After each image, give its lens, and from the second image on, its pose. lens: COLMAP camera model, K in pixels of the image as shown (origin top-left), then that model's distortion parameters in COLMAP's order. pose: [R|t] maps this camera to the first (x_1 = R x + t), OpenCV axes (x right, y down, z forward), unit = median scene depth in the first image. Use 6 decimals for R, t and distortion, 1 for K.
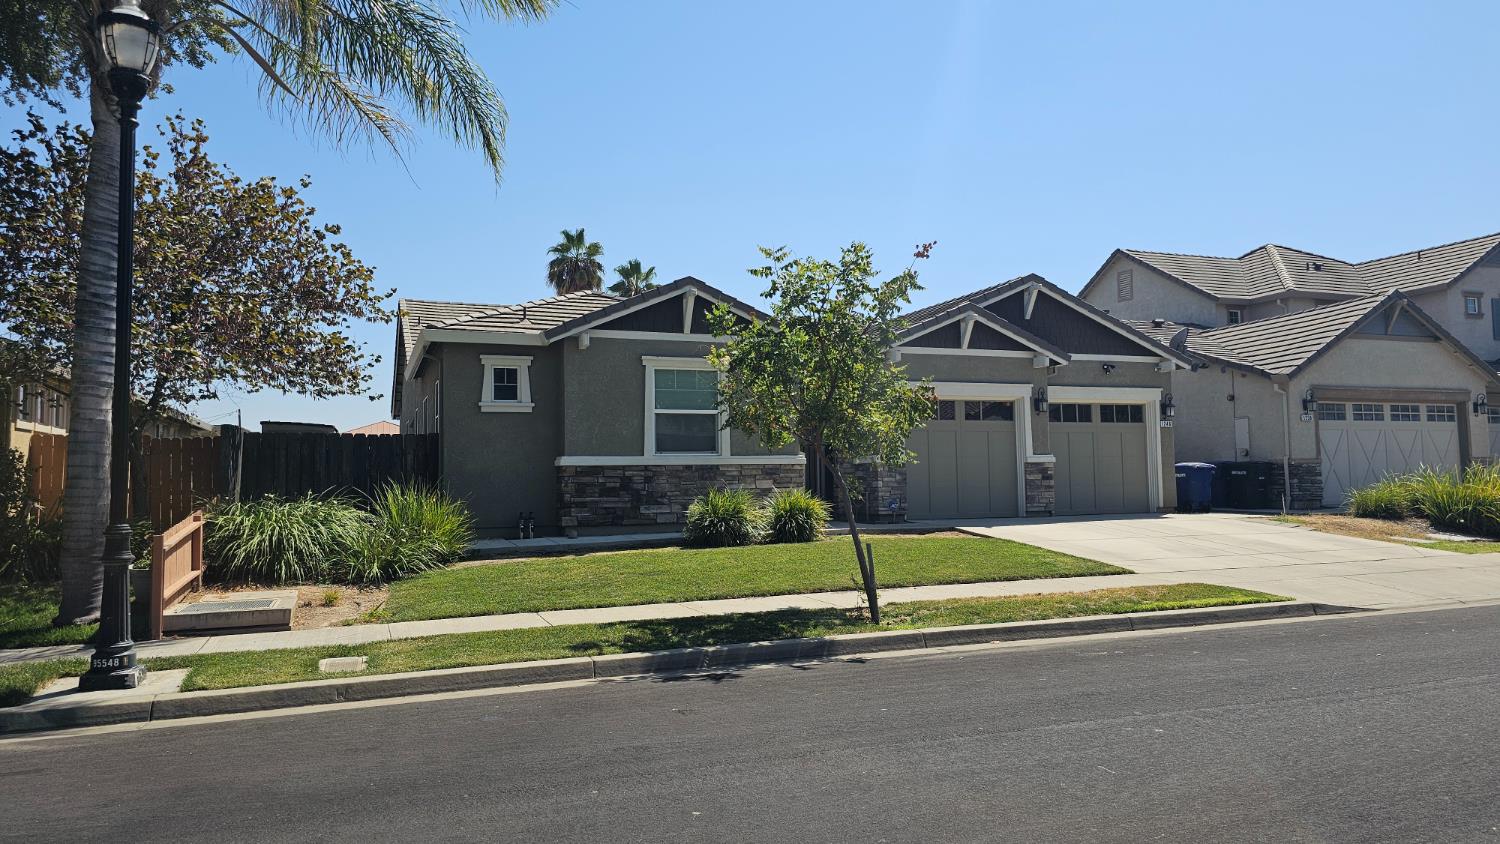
lens RADIAL K [[975.0, 0, 715.0], [0, 975.0, 425.1], [0, 0, 1]] dist [0.030211, -0.000466]
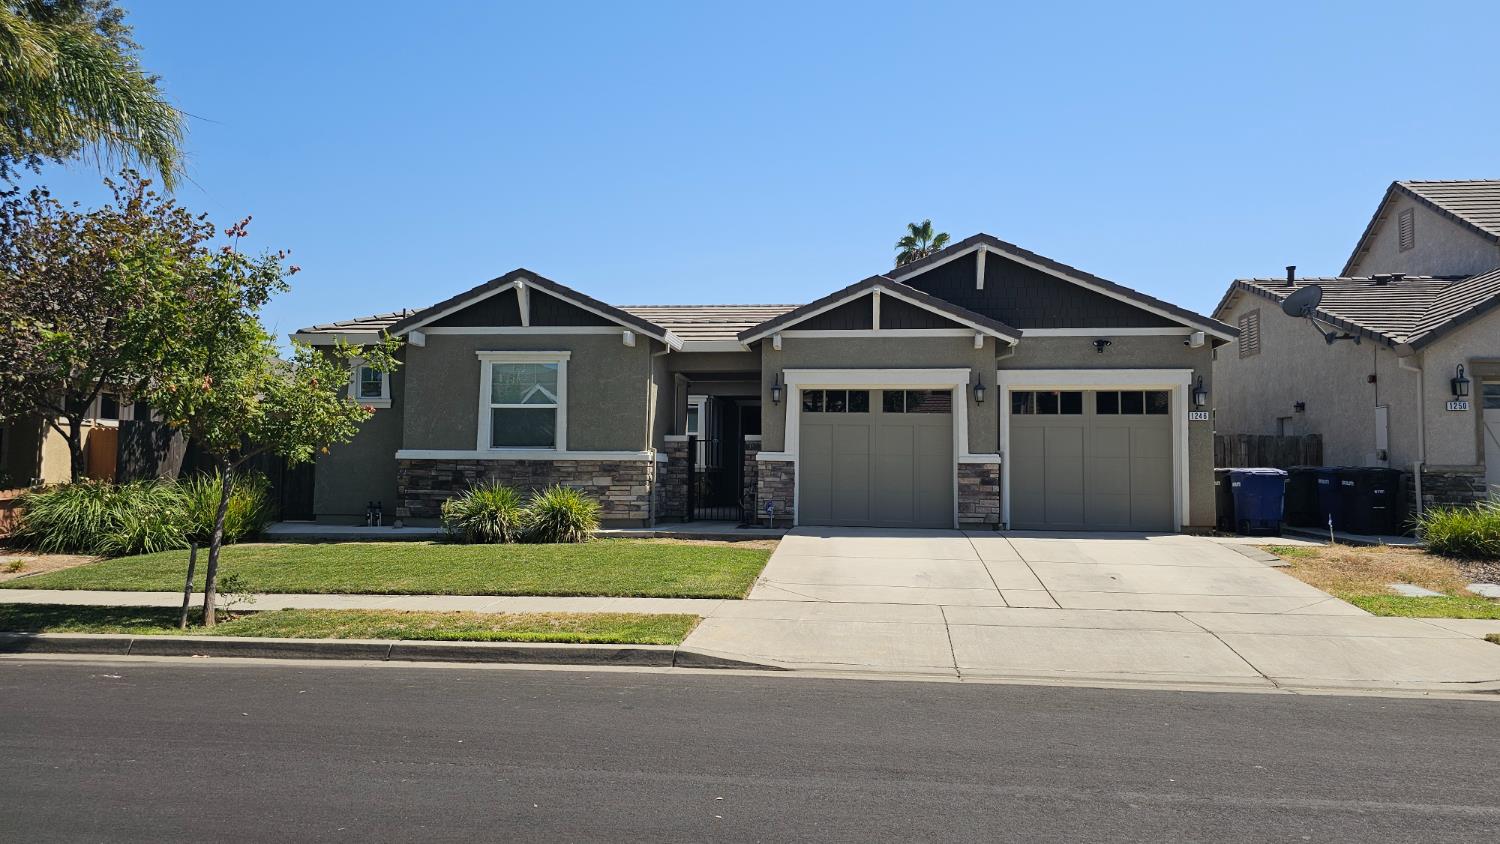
lens RADIAL K [[967.0, 0, 750.0], [0, 967.0, 422.0], [0, 0, 1]] dist [0.033980, -0.001310]
pose [[0.895204, -0.002769, -0.445647, 0.523749], [0.003421, 0.999994, 0.000658, 0.002119], [0.445643, -0.002114, 0.895208, 0.188683]]
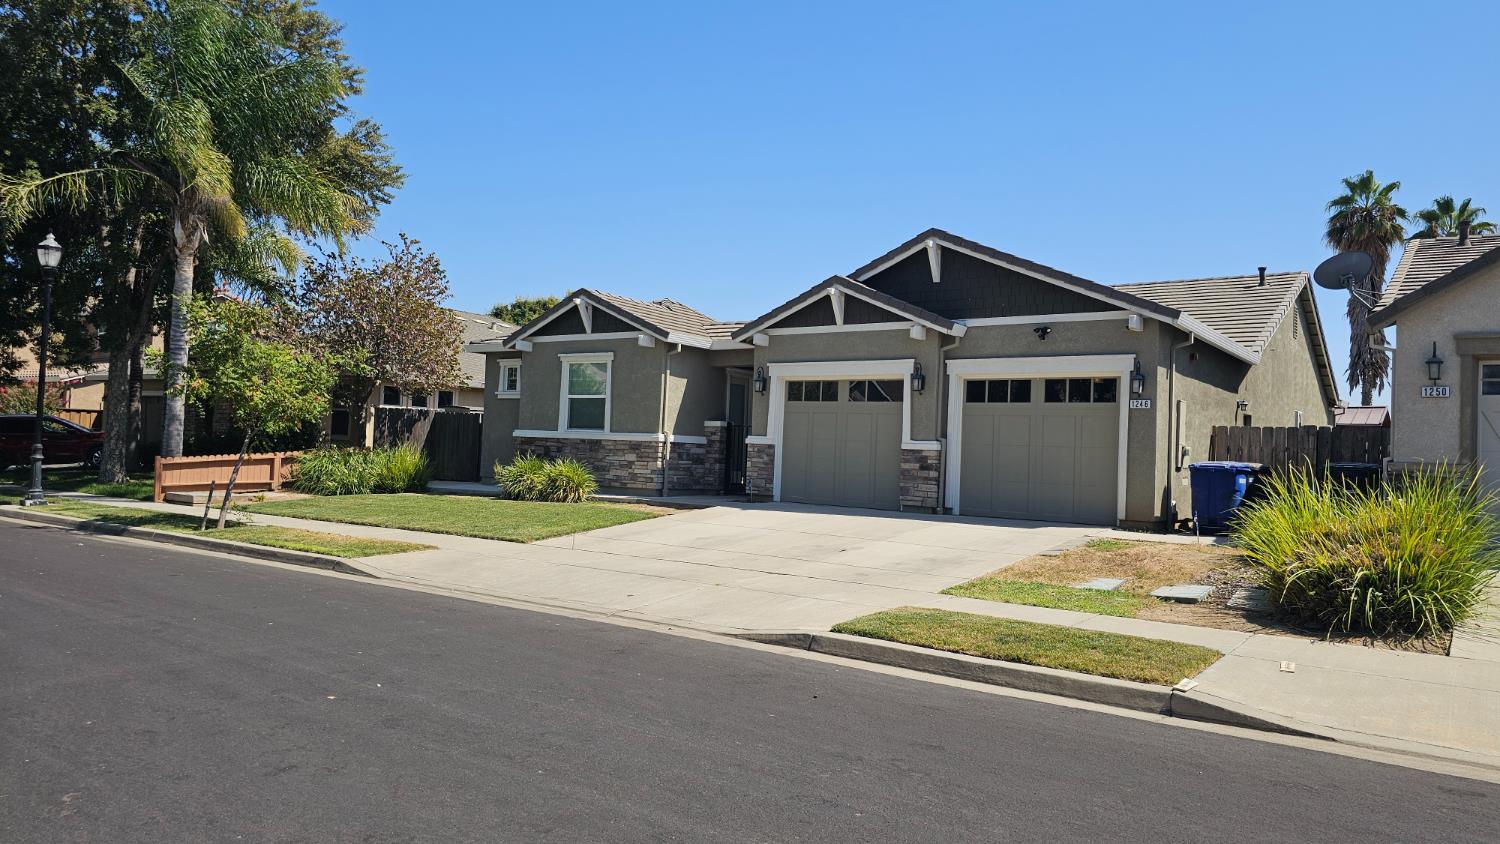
lens RADIAL K [[967.0, 0, 750.0], [0, 967.0, 422.0], [0, 0, 1]] dist [0.033980, -0.001310]
pose [[0.567715, 0.008567, -0.823181, 0.950780], [-0.000633, 0.999950, 0.009971, 0.005385], [0.823225, -0.005140, 0.567692, 0.395888]]
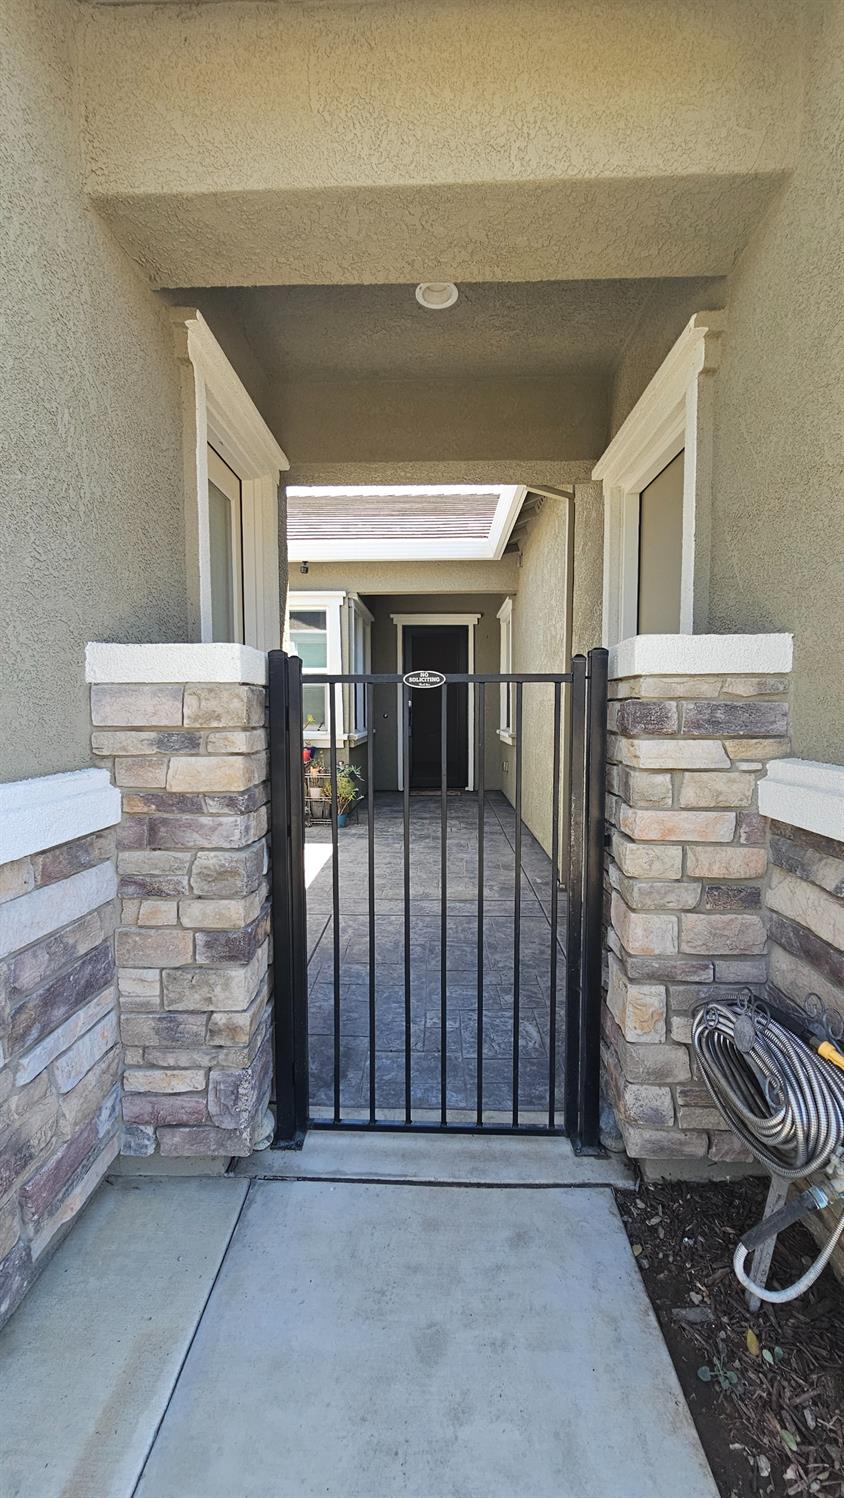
lens RADIAL K [[608.0, 0, 422.0], [0, 608.0, 749.0], [0, 0, 1]] dist [-0.001477, -0.000110]
pose [[0.933914, 0.039568, -0.355302, 0.126409], [0.008716, 0.991040, 0.133277, 0.018633], [0.357392, -0.127566, 0.925202, 0.892861]]
